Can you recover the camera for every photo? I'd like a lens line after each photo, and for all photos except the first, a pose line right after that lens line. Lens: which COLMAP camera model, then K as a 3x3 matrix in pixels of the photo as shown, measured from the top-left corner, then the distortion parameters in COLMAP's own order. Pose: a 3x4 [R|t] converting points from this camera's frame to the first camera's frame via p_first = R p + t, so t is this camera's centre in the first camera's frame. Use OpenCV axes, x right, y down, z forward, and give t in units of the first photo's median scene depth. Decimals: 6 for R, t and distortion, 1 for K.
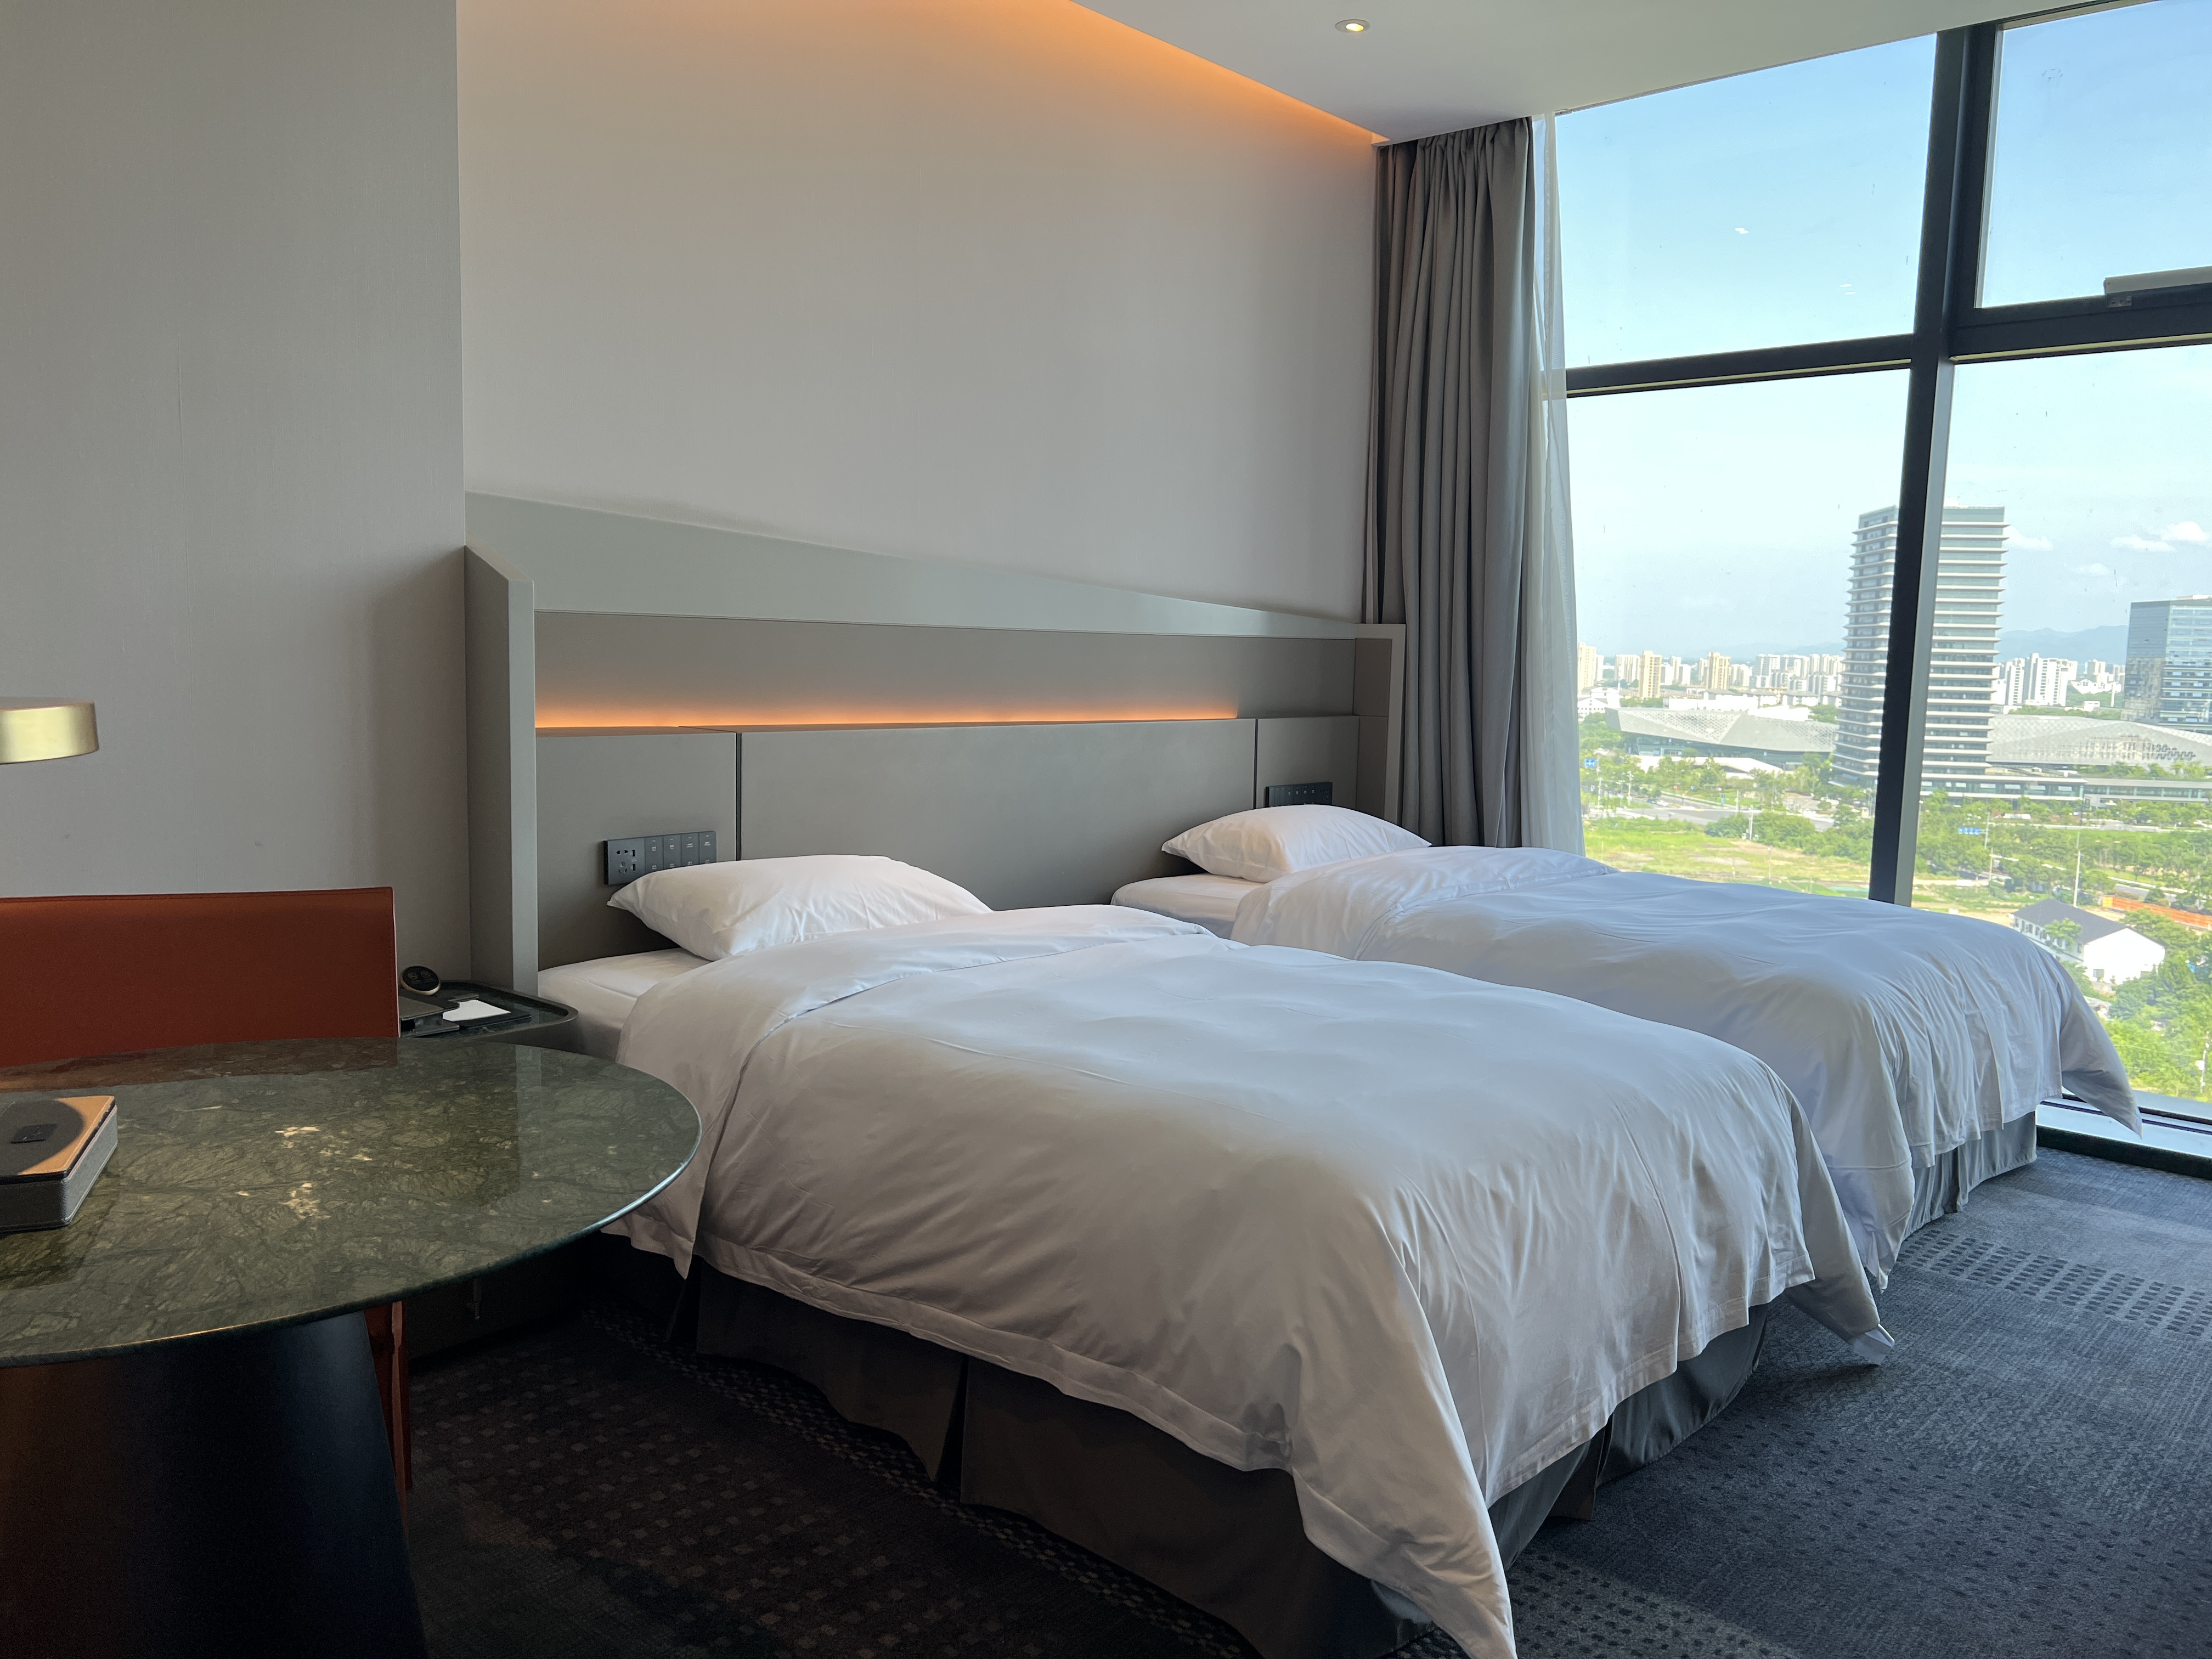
lens RADIAL K [[1666.0, 0, 1098.5], [0, 1666.0, 835.7], [0, 0, 1]] dist [0.076735, -0.094607]
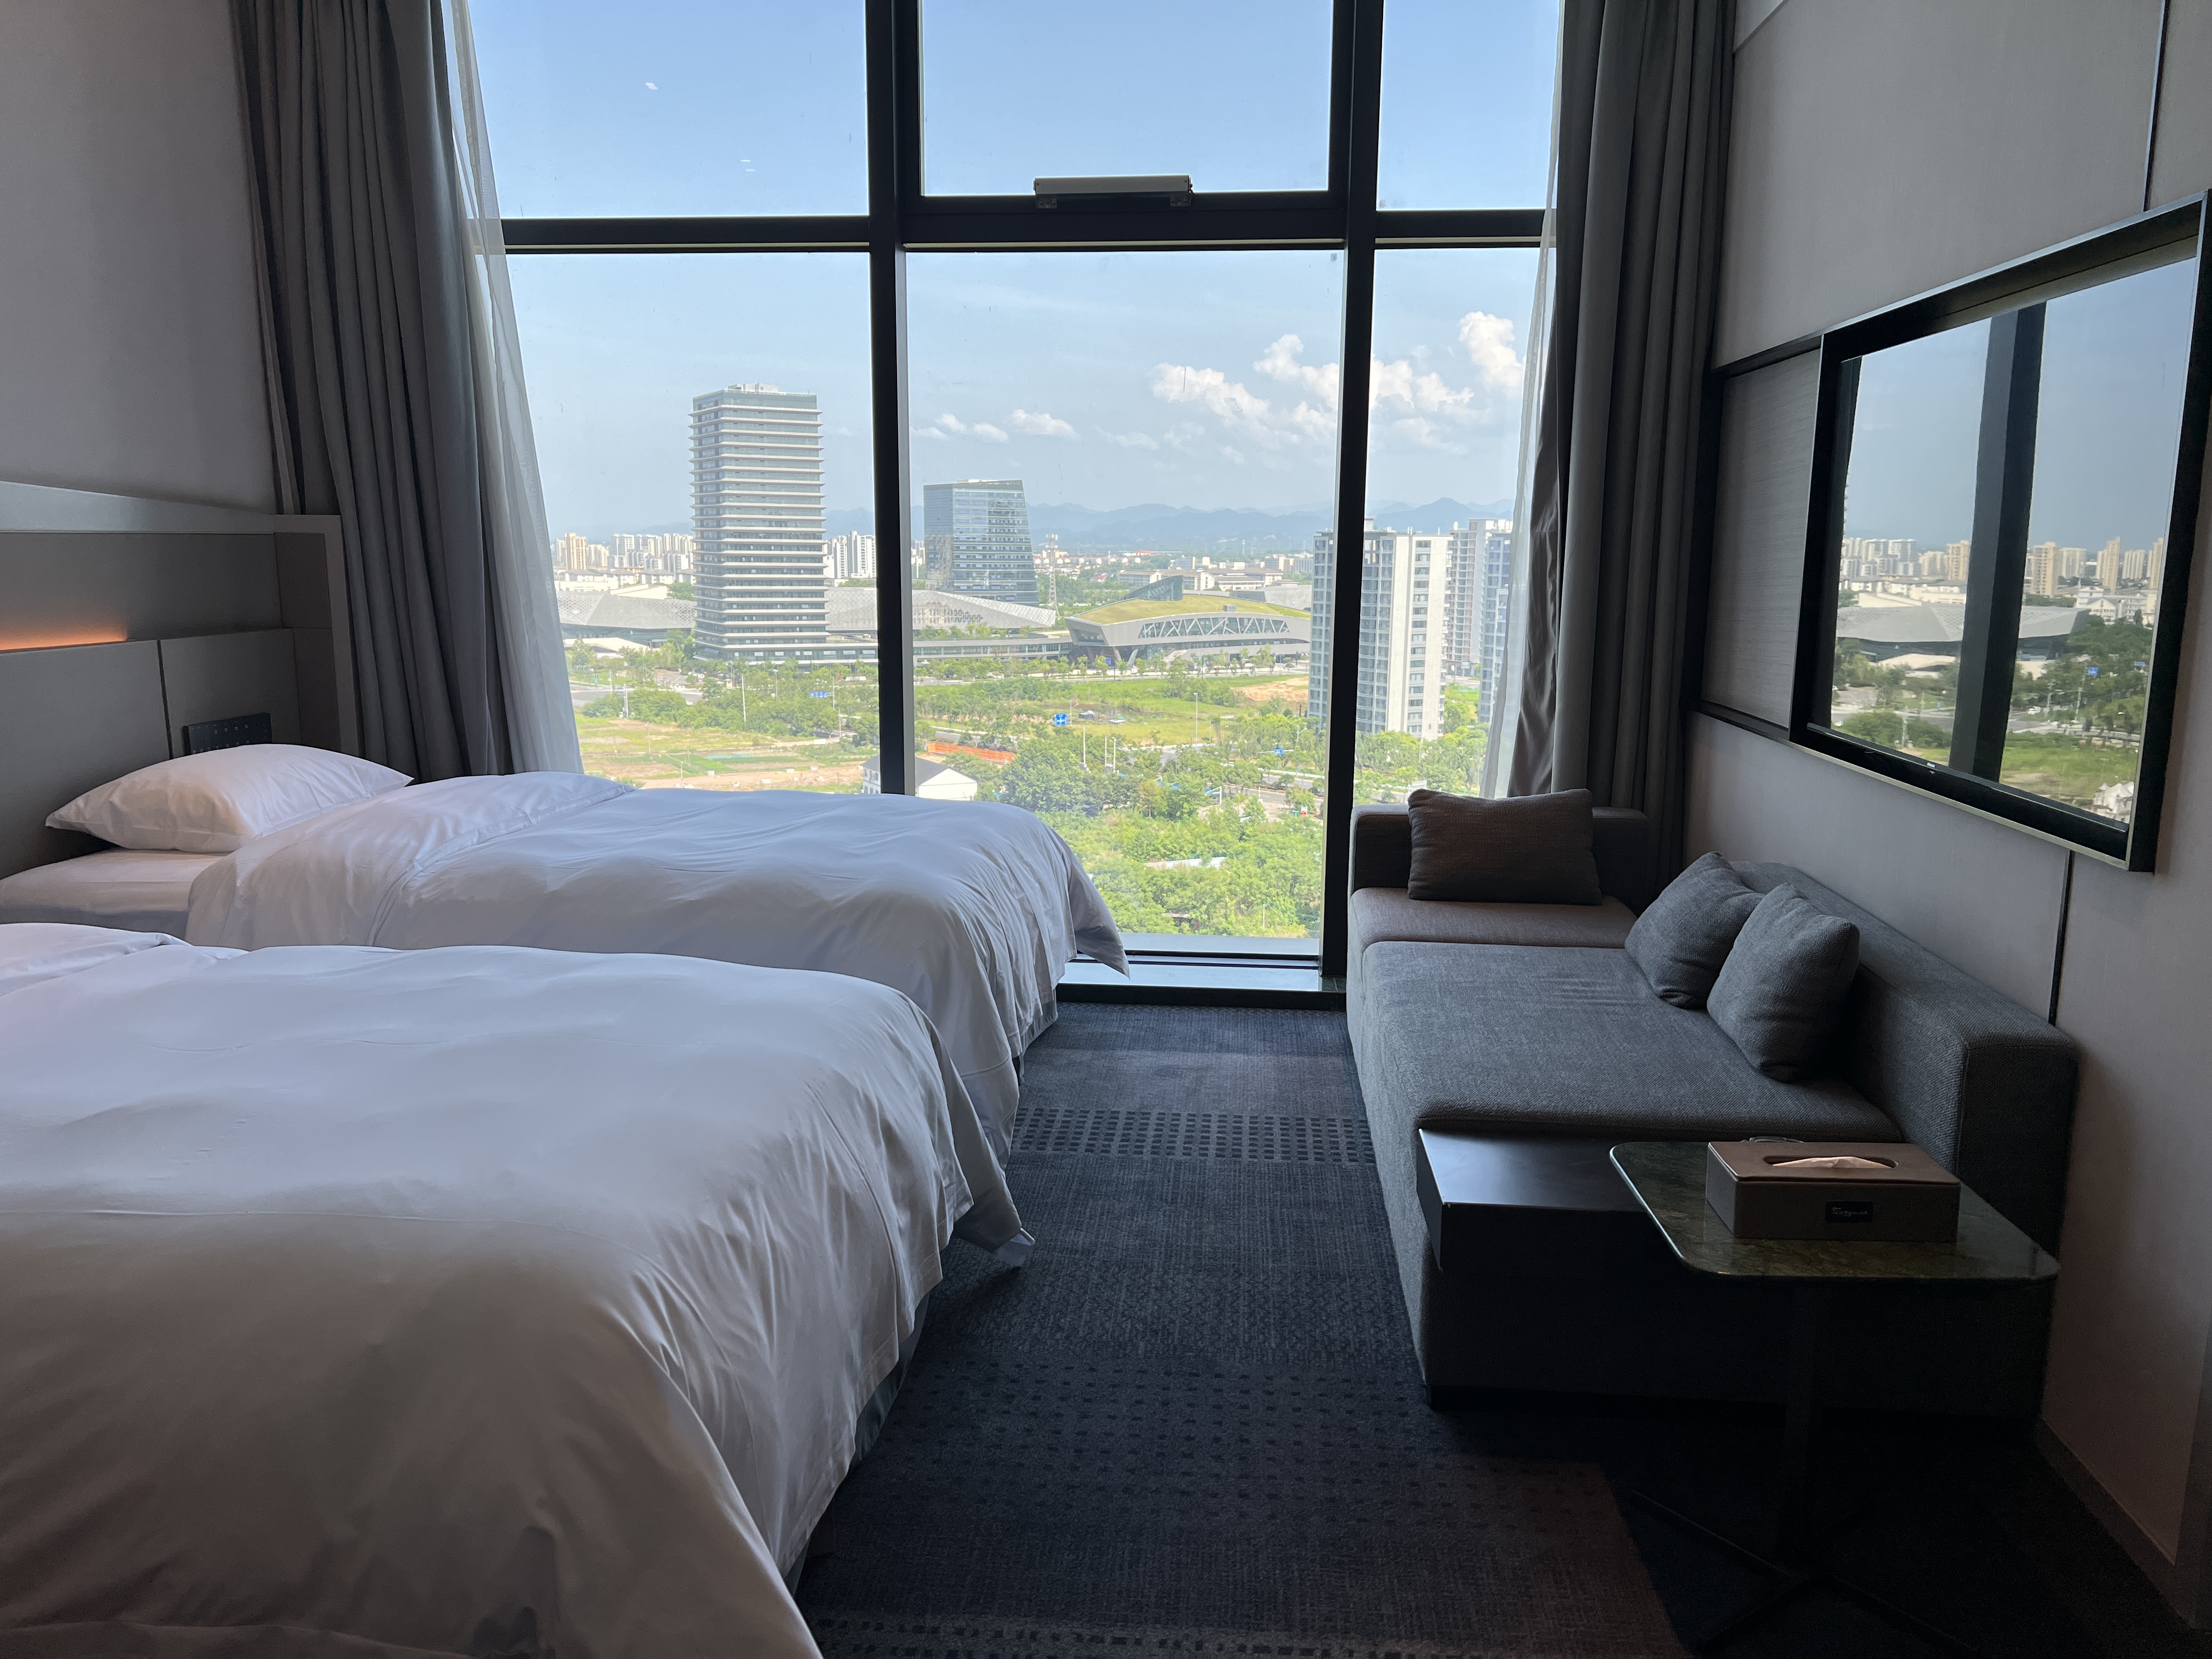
lens RADIAL K [[1642.3, 0, 1067.9], [0, 1642.3, 836.9], [0, 0, 1]] dist [0.129368, -0.296674]
pose [[0.791859, -0.127833, 0.597176, -0.050745], [0.083107, 0.991307, 0.102002, -0.027127], [-0.605023, -0.031142, 0.795598, 0.145821]]
